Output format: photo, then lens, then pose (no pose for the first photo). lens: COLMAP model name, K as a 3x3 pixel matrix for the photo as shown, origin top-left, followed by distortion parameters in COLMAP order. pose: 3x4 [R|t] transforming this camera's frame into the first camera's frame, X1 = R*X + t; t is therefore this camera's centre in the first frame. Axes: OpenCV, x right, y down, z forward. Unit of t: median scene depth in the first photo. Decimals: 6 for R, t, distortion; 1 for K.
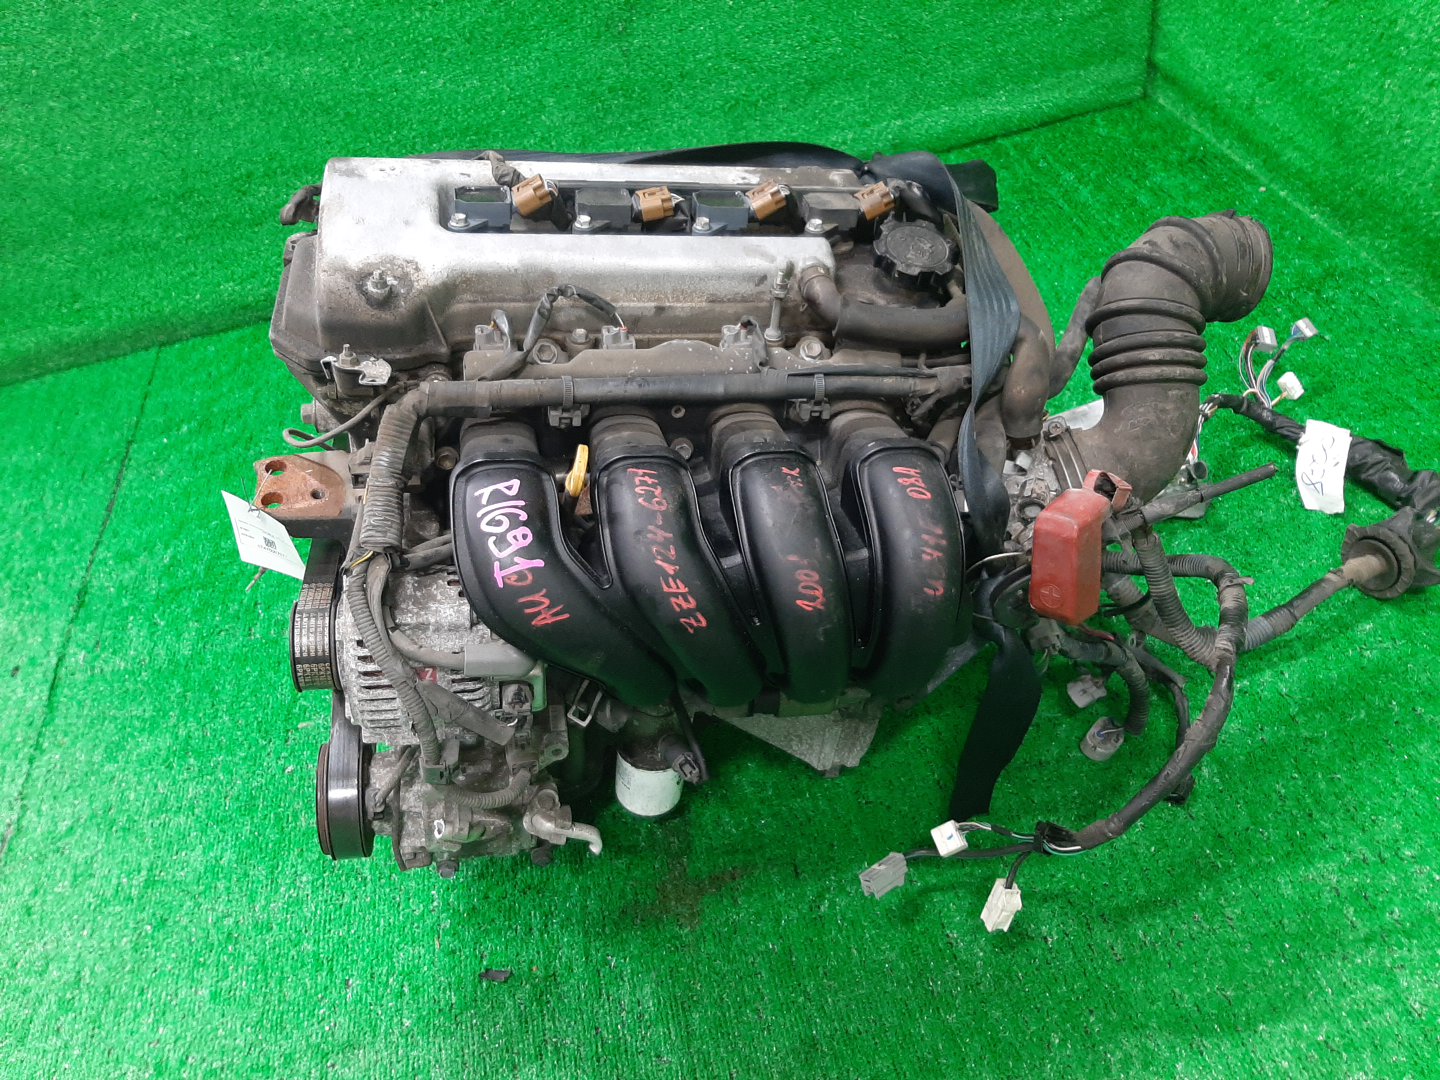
lens RADIAL K [[1162.8, 0, 720.0], [0, 1162.8, 540.0], [0, 0, 1]] dist [0.096416, -0.176576]
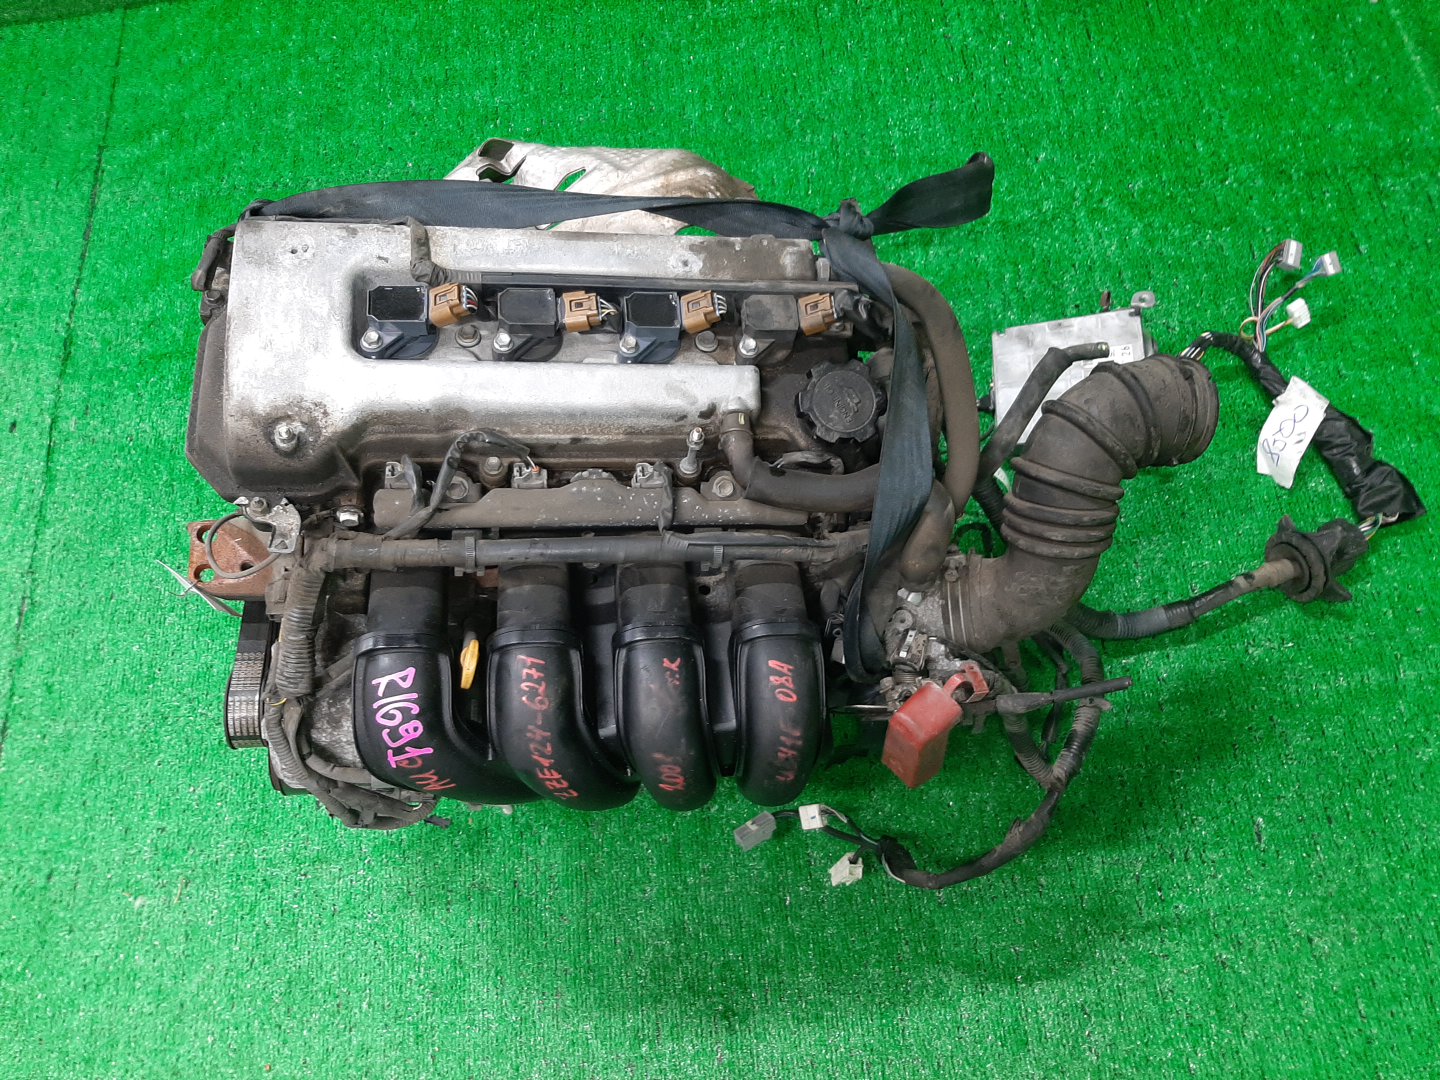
lens RADIAL K [[1162.8, 0, 720.0], [0, 1162.8, 540.0], [0, 0, 1]] dist [0.096416, -0.176576]
pose [[0.992367, 0.123184, -0.005758, 0.089143], [-0.108278, 0.892728, 0.437393, -0.580532], [0.059020, -0.433431, 0.899252, 0.074106]]
